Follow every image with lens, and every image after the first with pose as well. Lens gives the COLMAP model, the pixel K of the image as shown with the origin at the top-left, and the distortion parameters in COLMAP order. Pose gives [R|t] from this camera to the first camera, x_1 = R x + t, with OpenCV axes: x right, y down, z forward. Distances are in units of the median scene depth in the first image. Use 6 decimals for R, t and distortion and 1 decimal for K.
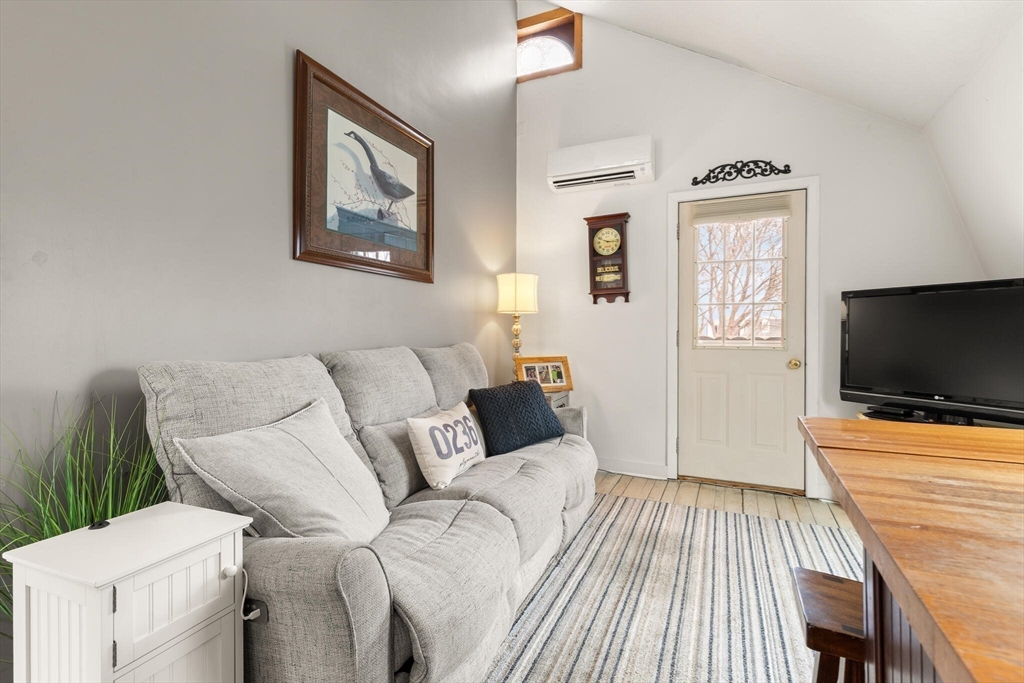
lens RADIAL K [[469.0, 0, 515.8], [0, 469.0, 335.1], [0, 0, 1]] dist [0.008060, -0.000268]
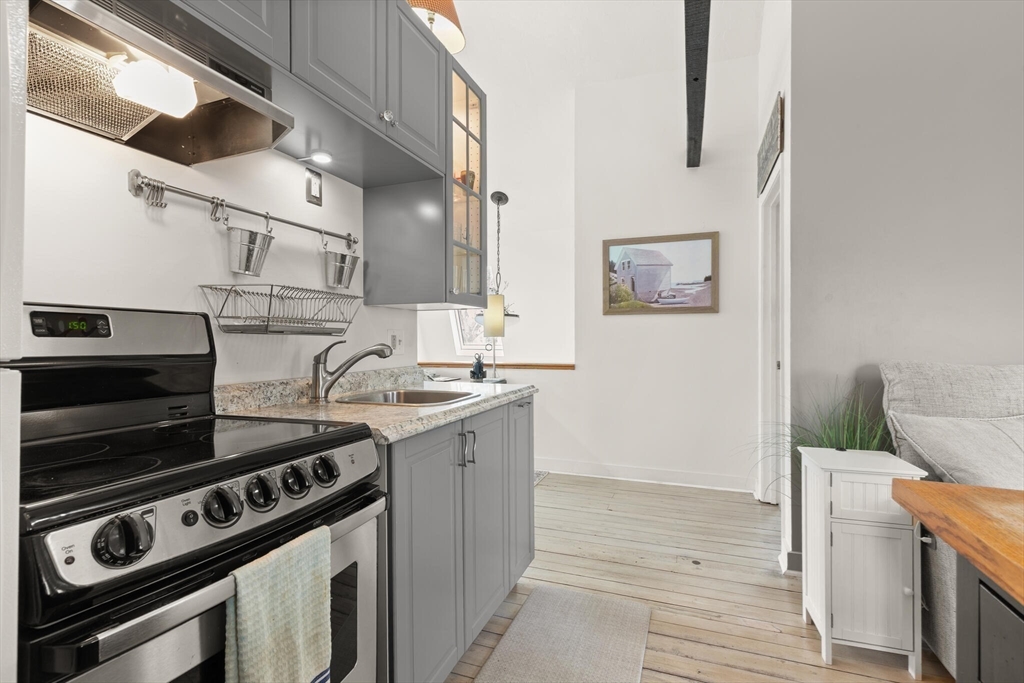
lens RADIAL K [[468.1, 0, 515.9], [0, 468.1, 343.4], [0, 0, 1]] dist [0.003266, 0.000020]
pose [[0.069185, 0.005203, -0.997590, 0.326427], [0.000616, 0.999986, 0.005259, -0.002023], [0.997604, -0.000979, 0.069180, -0.139272]]
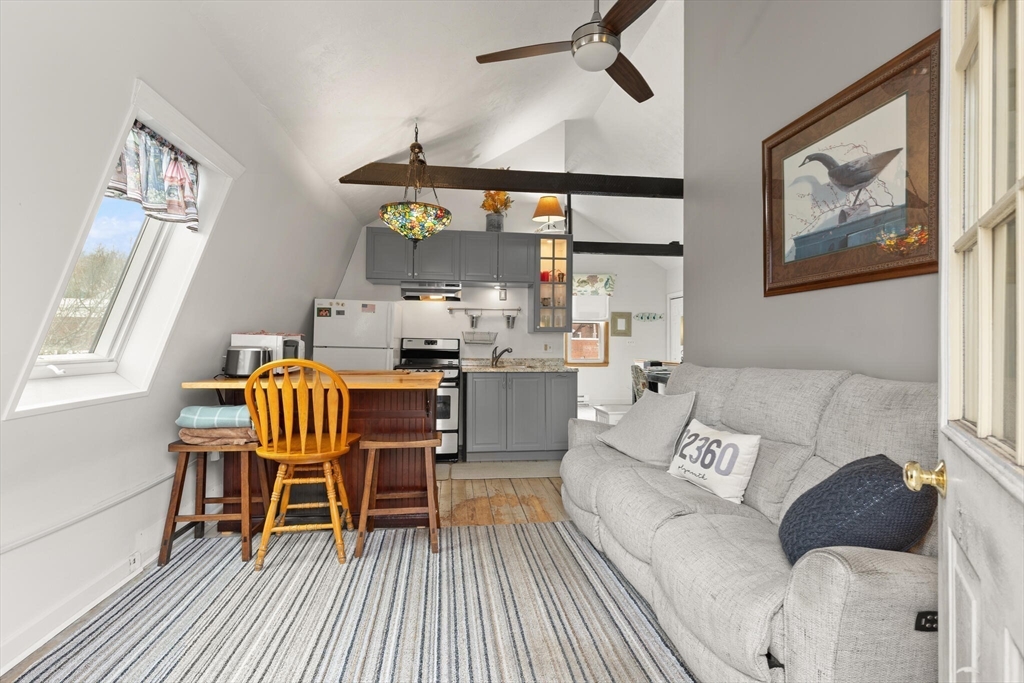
lens RADIAL K [[468.1, 0, 515.9], [0, 468.1, 343.4], [0, 0, 1]] dist [0.003266, 0.000020]
pose [[-0.843184, -0.007558, -0.537572, 0.670592], [-0.010045, 0.999948, 0.001697, -0.020512], [0.537531, 0.006831, -0.843216, 1.396248]]
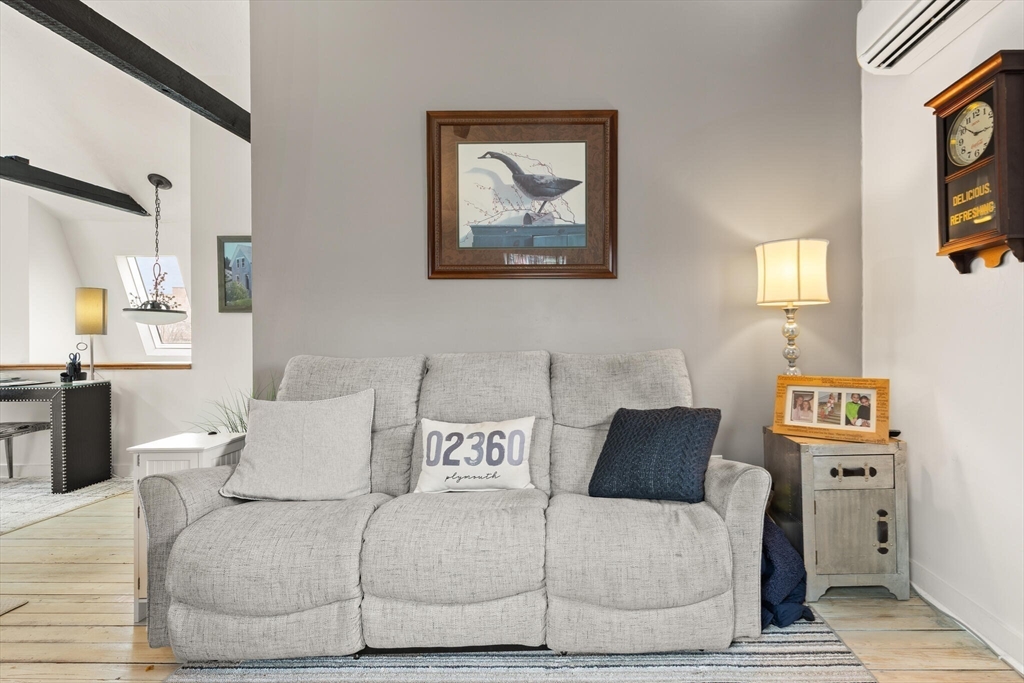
lens RADIAL K [[488.5, 0, 570.4], [0, 488.5, 336.4], [0, 0, 1]] dist [0.002838, 0.000562]
pose [[0.394843, -0.004711, -0.918736, 0.700413], [0.000737, 0.999988, -0.004811, -0.001526], [0.918748, 0.001223, 0.394842, 0.668973]]
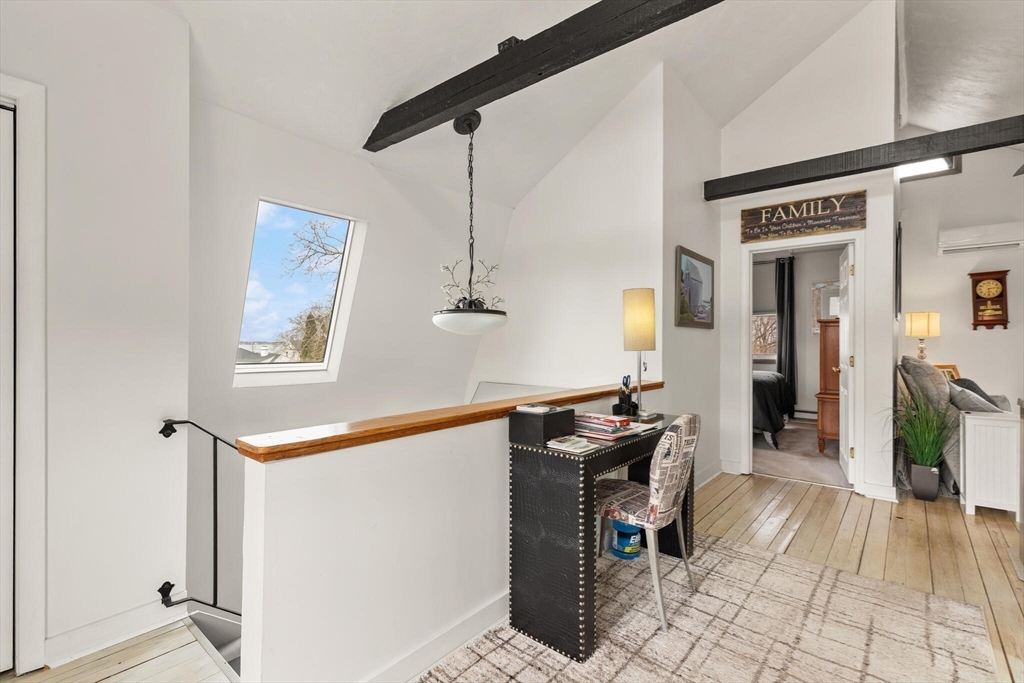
lens RADIAL K [[468.1, 0, 515.9], [0, 468.1, 343.4], [0, 0, 1]] dist [0.003266, 0.000020]
pose [[0.966507, 0.000077, -0.256641, -1.301489], [-0.000733, 0.999997, -0.002461, -0.029282], [0.256640, 0.002567, 0.966504, -1.243106]]
